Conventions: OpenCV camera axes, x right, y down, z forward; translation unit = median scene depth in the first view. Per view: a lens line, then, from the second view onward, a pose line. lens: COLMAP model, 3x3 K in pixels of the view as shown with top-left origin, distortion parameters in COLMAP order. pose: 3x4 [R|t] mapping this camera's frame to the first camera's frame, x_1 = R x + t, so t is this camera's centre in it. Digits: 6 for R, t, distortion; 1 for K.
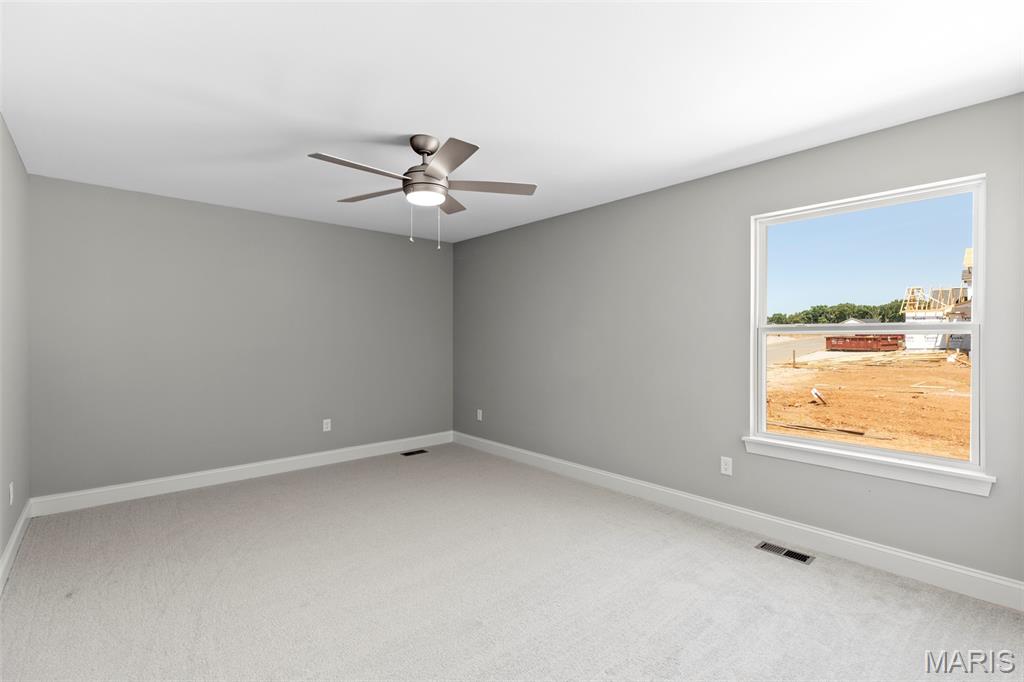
lens RADIAL K [[458.8, 0, 513.6], [0, 458.8, 342.8], [0, 0, 1]] dist [0.010145, -0.002380]
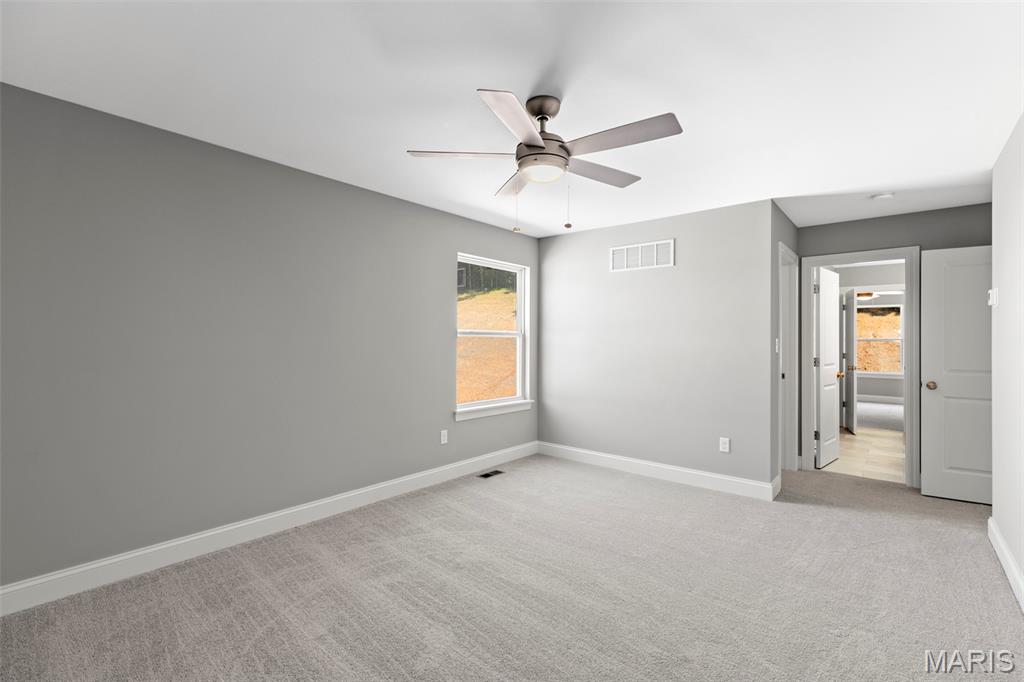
lens RADIAL K [[458.8, 0, 510.5], [0, 458.8, 340.5], [0, 0, 1]] dist [0.010145, -0.002380]
pose [[-0.116186, -0.001325, 0.993227, -0.892616], [0.011122, 0.999935, 0.002635, -0.009162], [-0.993165, 0.011352, -0.116164, 1.003751]]
